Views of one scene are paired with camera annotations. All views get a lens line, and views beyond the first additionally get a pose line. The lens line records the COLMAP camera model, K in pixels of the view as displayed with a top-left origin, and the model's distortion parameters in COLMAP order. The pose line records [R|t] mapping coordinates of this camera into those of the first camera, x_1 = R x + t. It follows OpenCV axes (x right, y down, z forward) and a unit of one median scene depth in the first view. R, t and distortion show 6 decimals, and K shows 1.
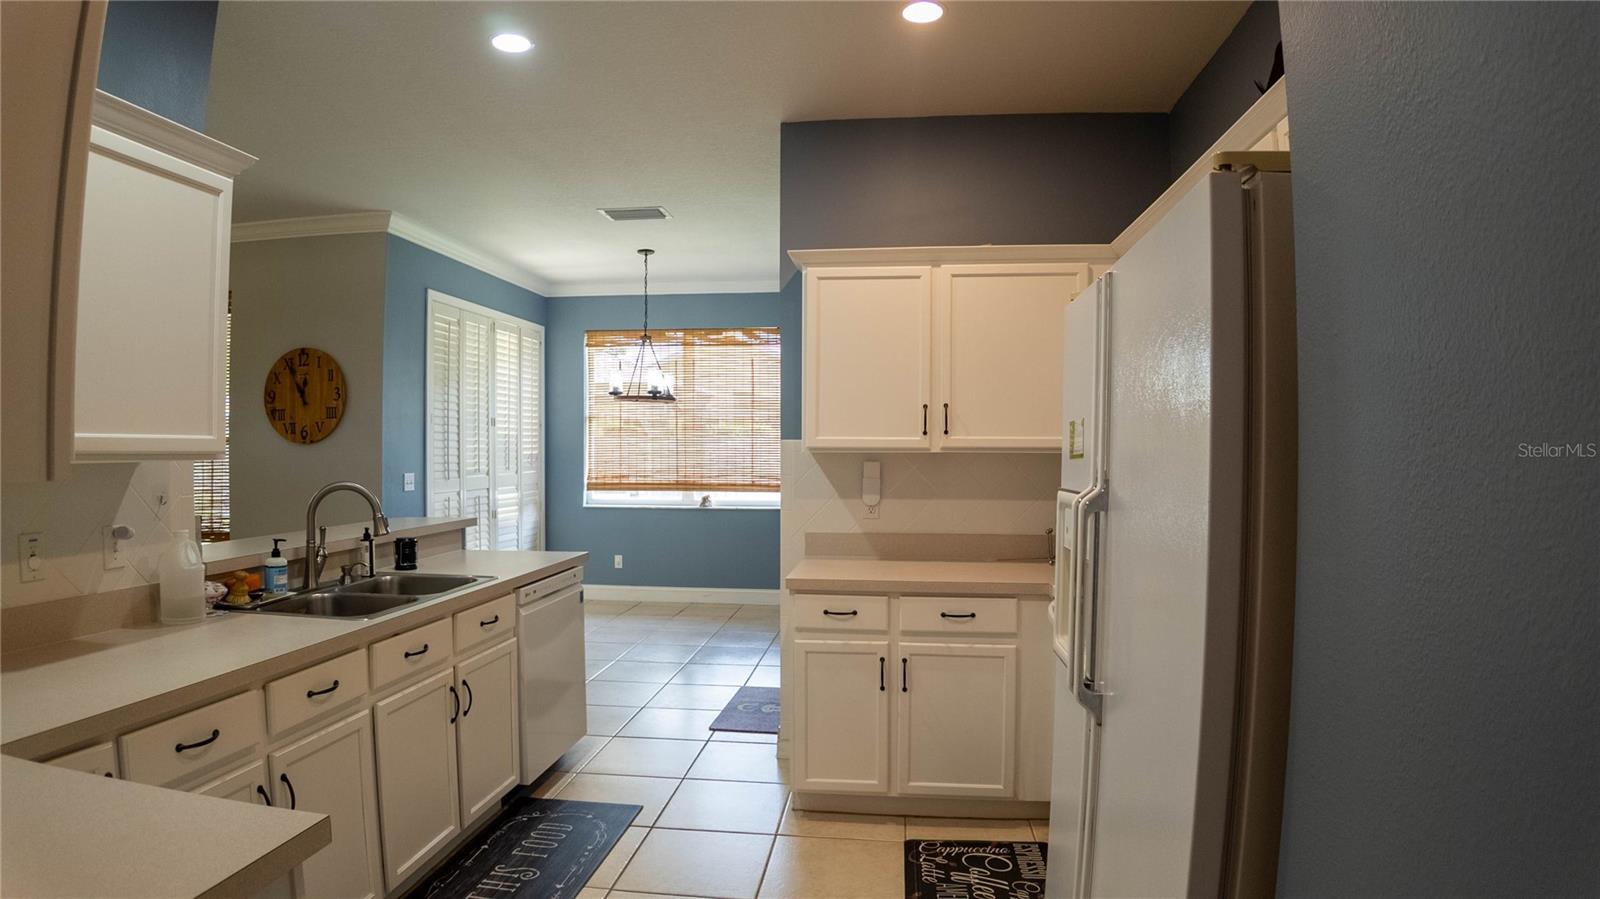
lens RADIAL K [[845.6, 0, 808.2], [0, 845.6, 450.3], [0, 0, 1]] dist [-0.067312, -0.047217]
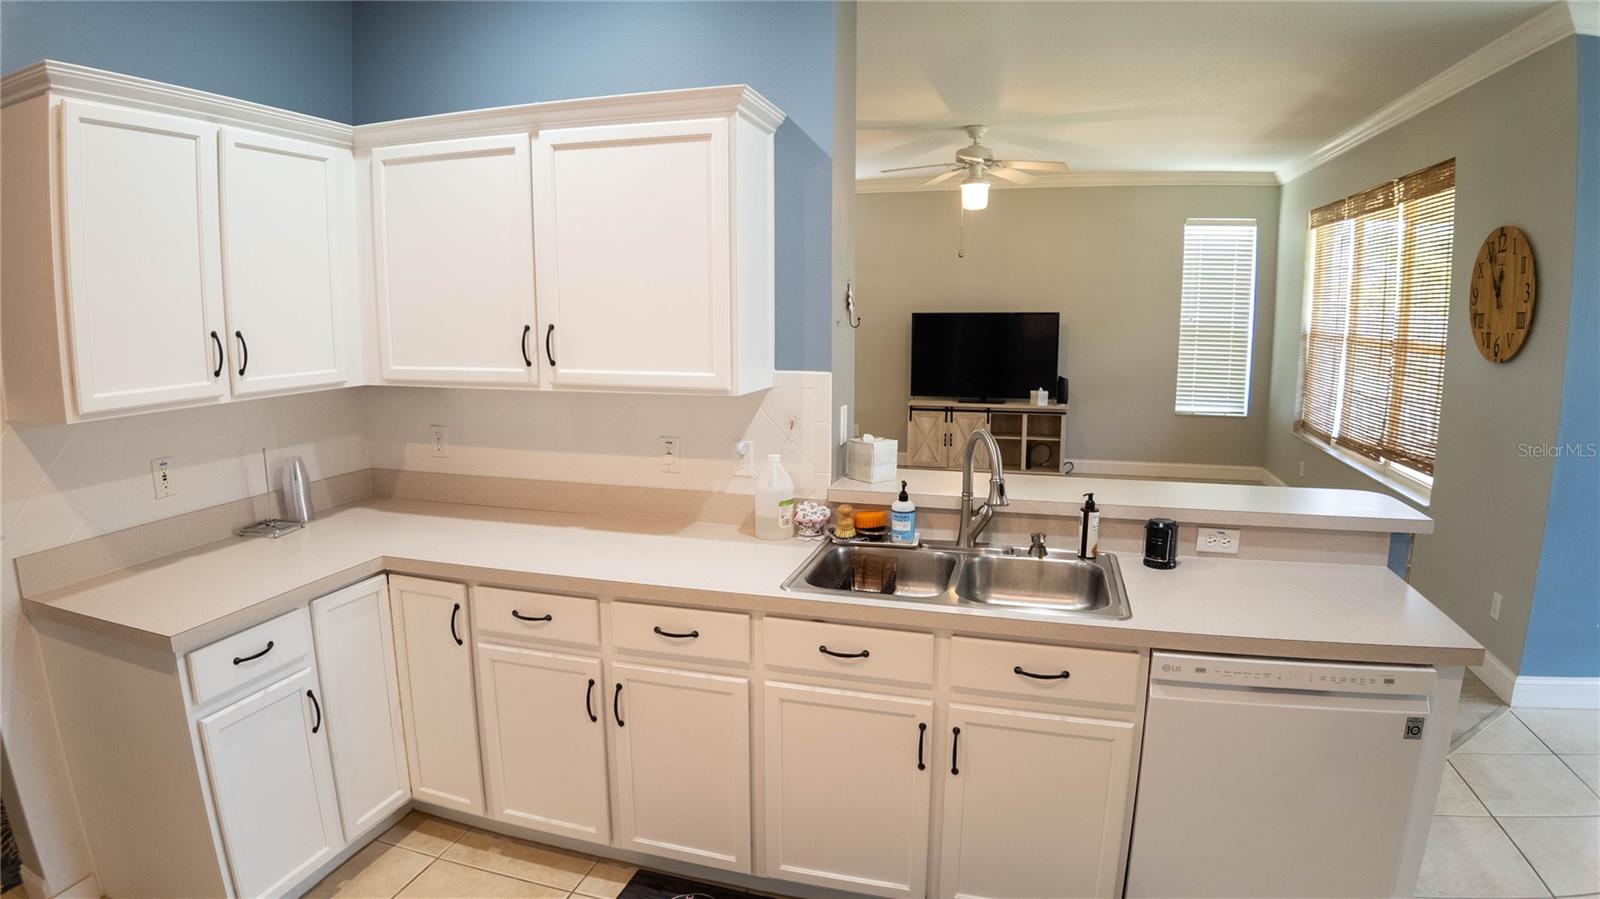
lens RADIAL K [[845.6, 0, 808.2], [0, 845.6, 450.3], [0, 0, 1]] dist [-0.067312, -0.047217]
pose [[-0.160602, 0.157726, -0.974335, 0.283171], [-0.003078, 0.987064, 0.160294, -0.077237], [0.987014, 0.028742, -0.158039, 1.034173]]
